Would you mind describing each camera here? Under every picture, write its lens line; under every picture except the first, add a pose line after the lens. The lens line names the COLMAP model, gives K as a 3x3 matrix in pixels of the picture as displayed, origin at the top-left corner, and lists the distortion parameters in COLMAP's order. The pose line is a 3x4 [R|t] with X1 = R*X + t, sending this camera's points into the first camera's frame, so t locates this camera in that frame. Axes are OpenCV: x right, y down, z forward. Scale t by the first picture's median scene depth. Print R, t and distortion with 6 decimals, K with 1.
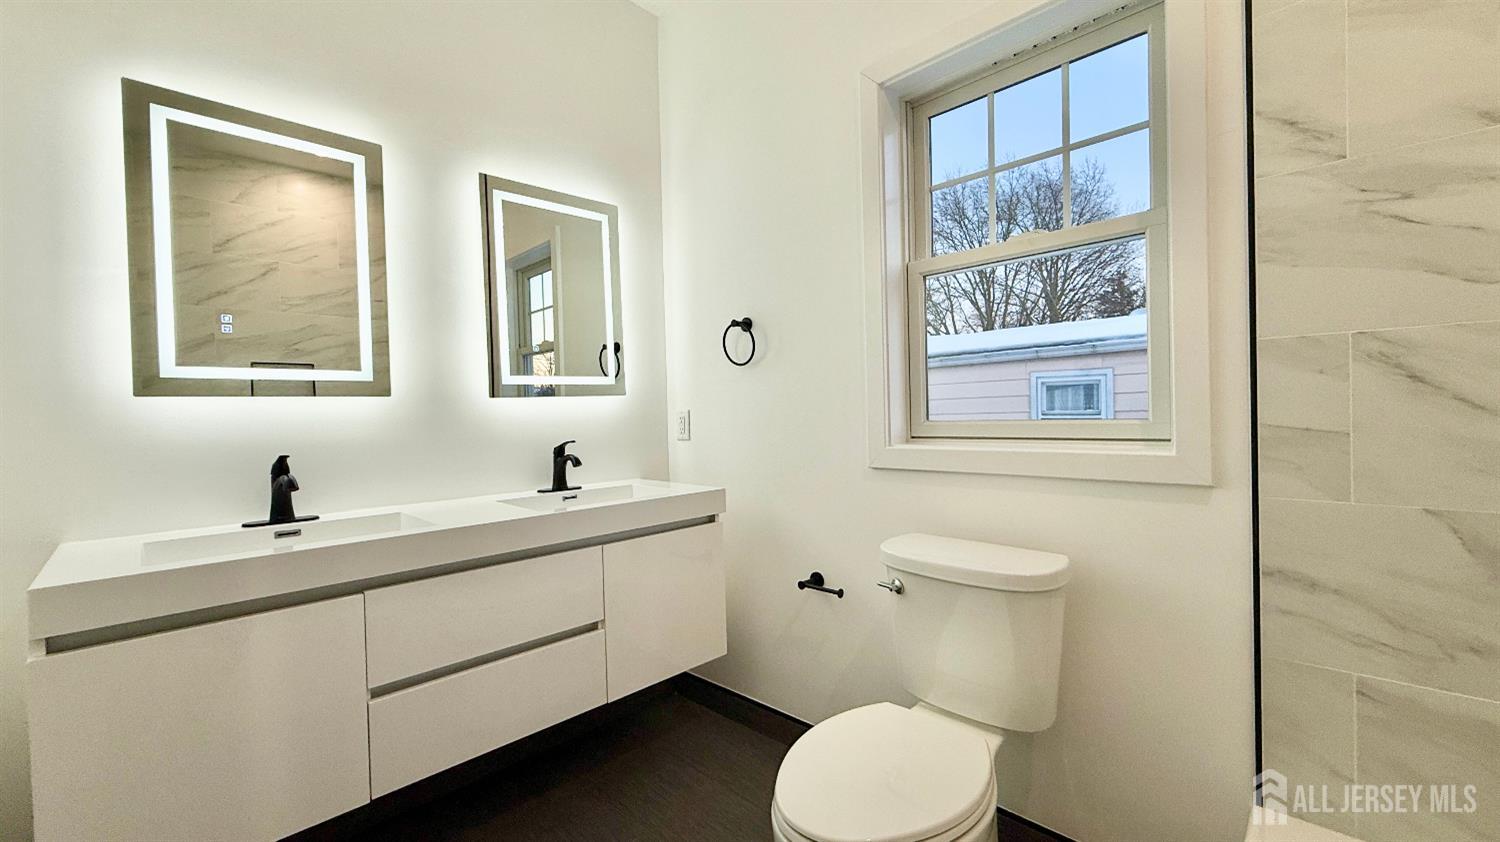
lens RADIAL K [[599.6, 0, 750.5], [0, 599.6, 422.6], [0, 0, 1]] dist [-0.003614, 0.001121]
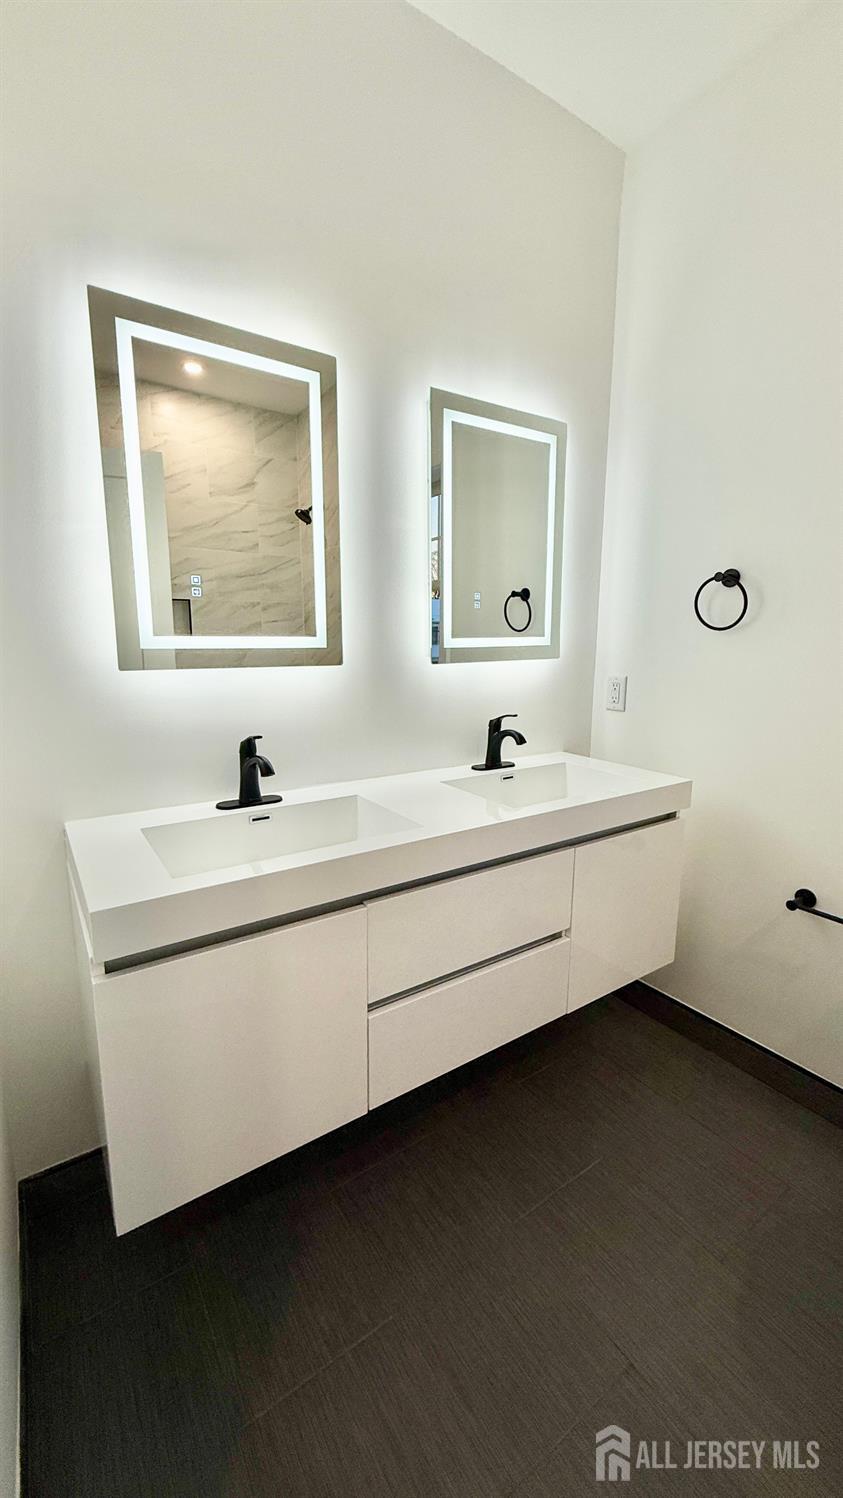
lens RADIAL K [[598.8, 0, 423.9], [0, 598.8, 745.3], [0, 0, 1]] dist [-0.003614, 0.001121]
pose [[0.981320, 0.065440, -0.180909, -0.279386], [-0.034732, 0.985181, 0.167967, -0.071322], [0.189220, -0.158546, 0.969050, 0.126185]]
